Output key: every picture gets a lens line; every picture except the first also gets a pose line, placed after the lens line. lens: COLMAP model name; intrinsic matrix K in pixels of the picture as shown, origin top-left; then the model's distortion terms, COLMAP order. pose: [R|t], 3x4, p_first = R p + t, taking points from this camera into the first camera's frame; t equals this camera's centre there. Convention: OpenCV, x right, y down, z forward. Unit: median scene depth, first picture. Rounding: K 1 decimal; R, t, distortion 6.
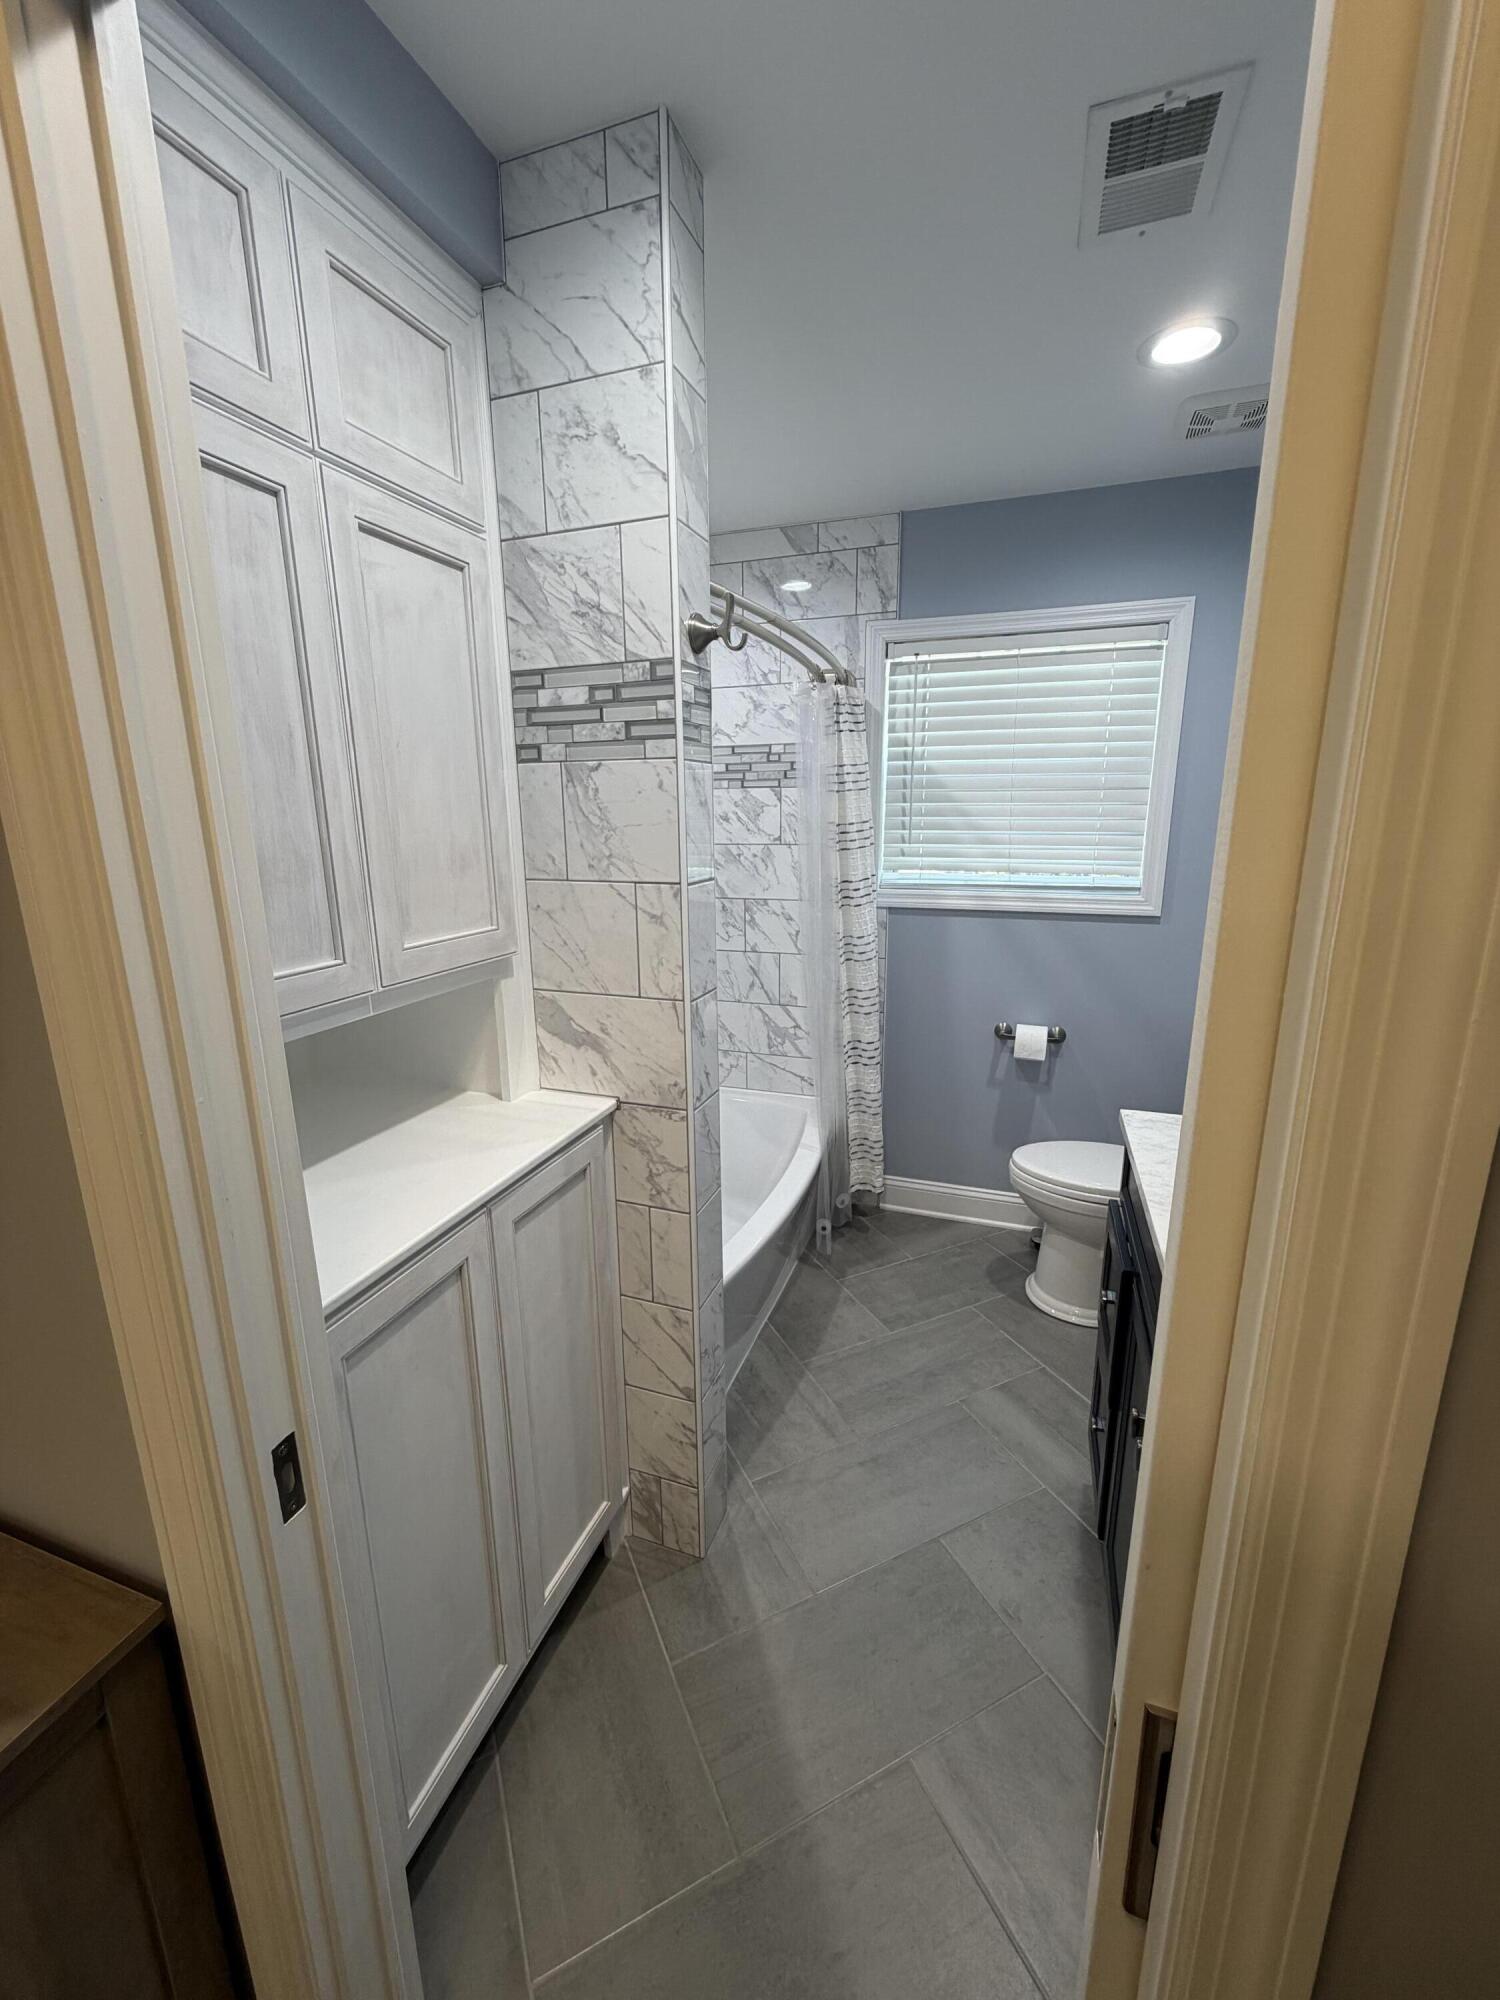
lens RADIAL K [[794.9, 0, 748.0], [0, 794.9, 1003.5], [0, 0, 1]] dist [-0.002209, 0.000258]
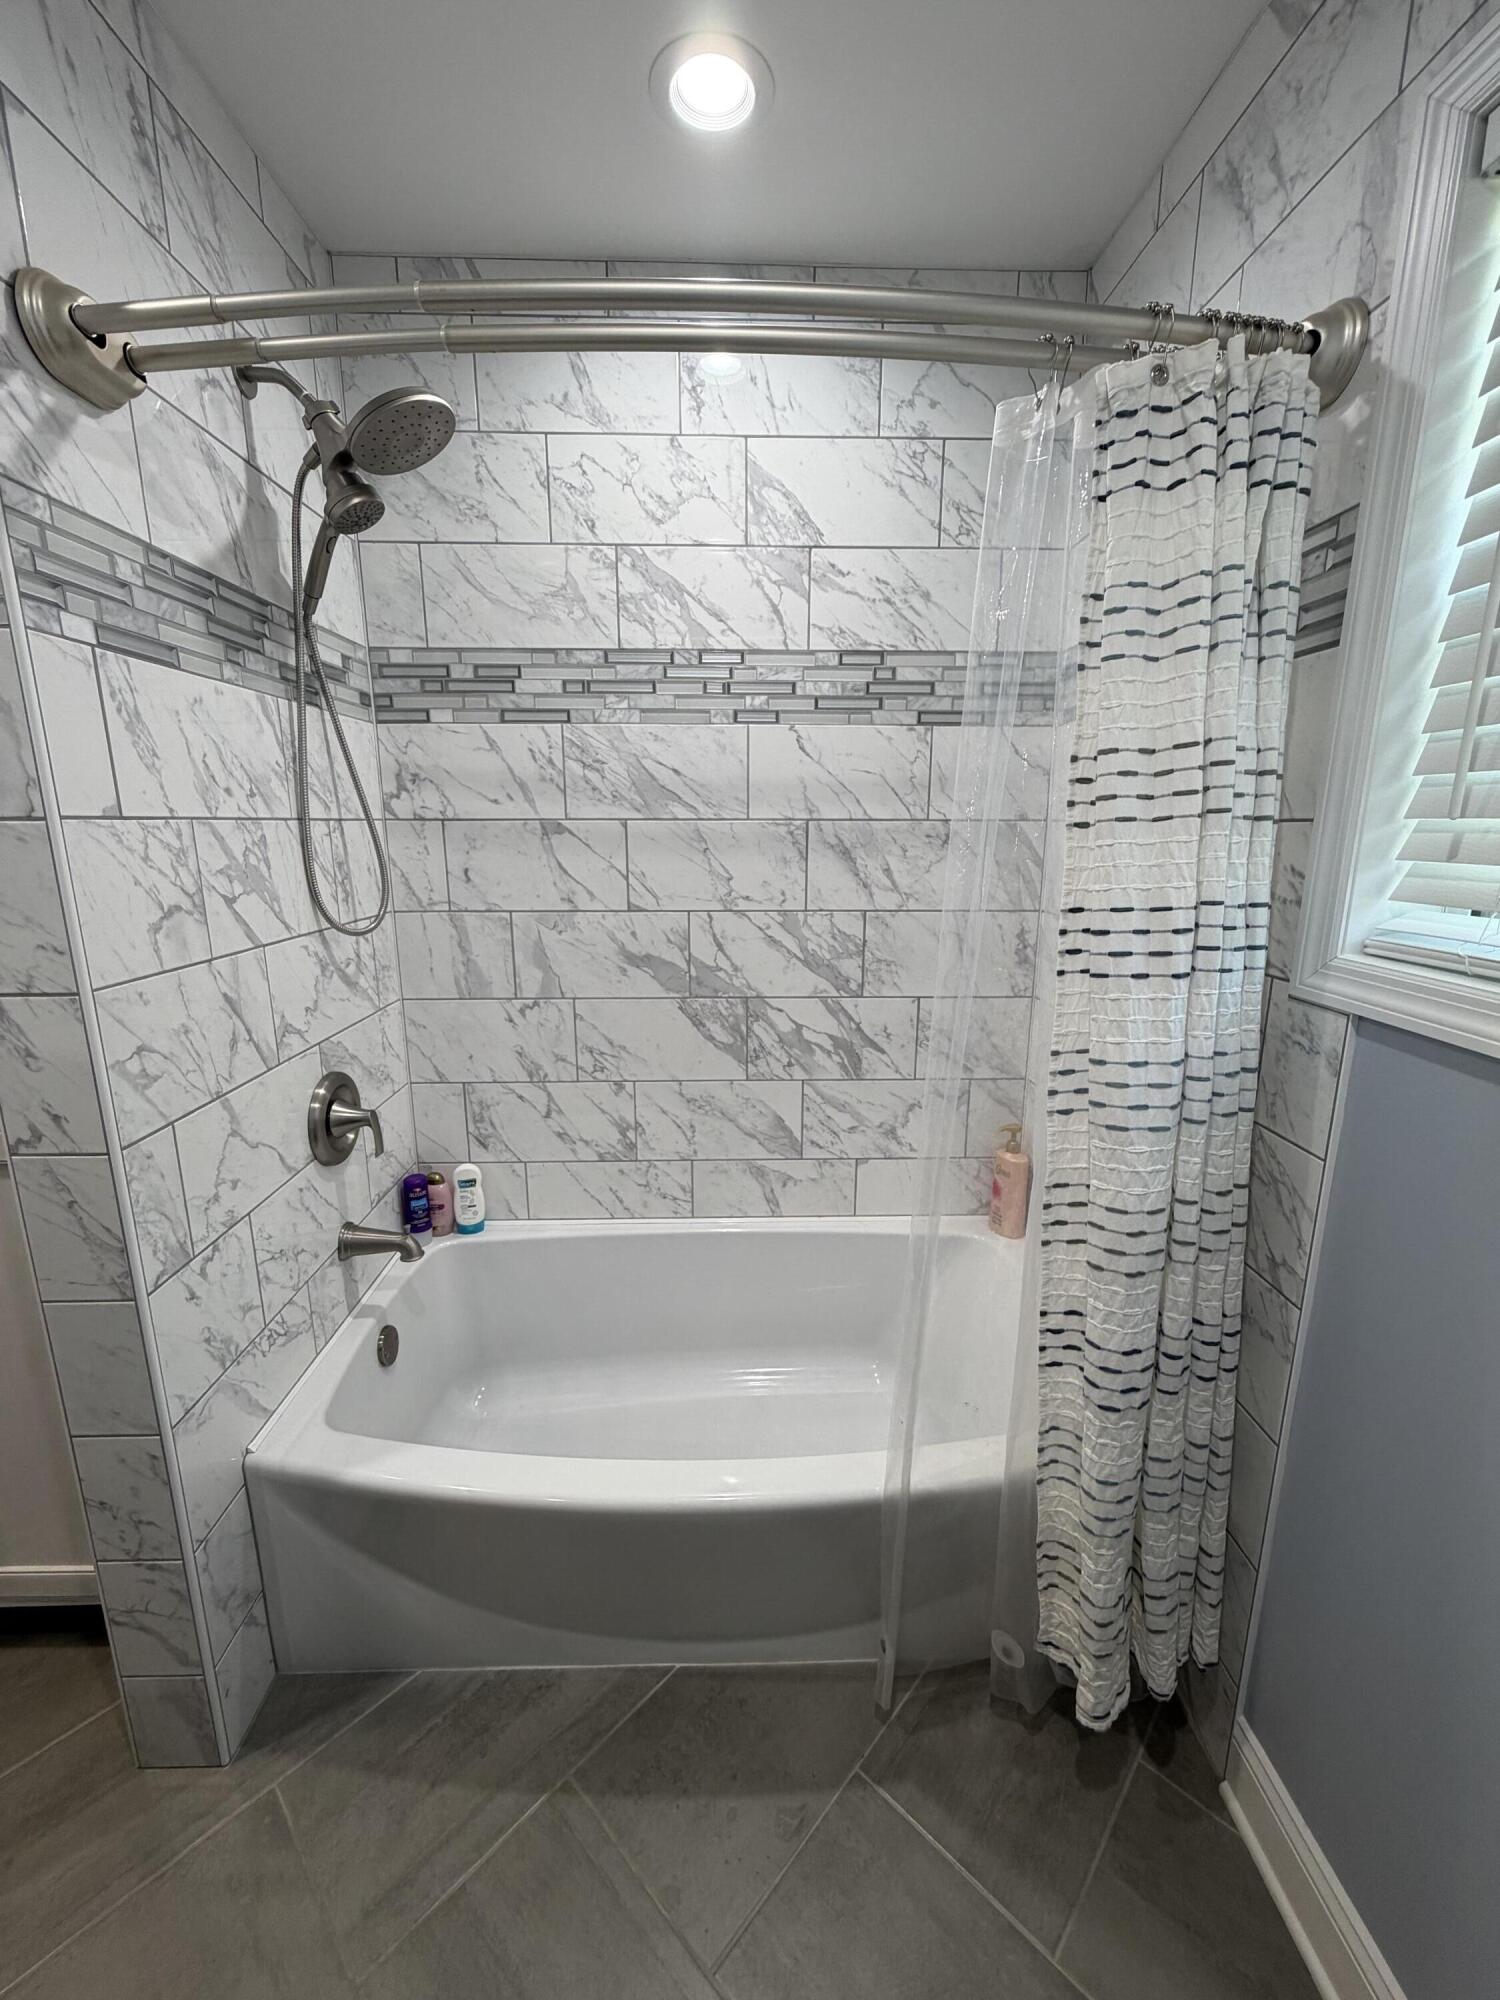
lens RADIAL K [[794.9, 0, 746.0], [0, 794.9, 998.2], [0, 0, 1]] dist [-0.002209, 0.000258]
pose [[0.357366, 0.203535, -0.911517, 0.488029], [-0.203878, 0.969429, 0.136535, -0.153522], [0.911440, 0.137045, 0.387937, 0.825072]]
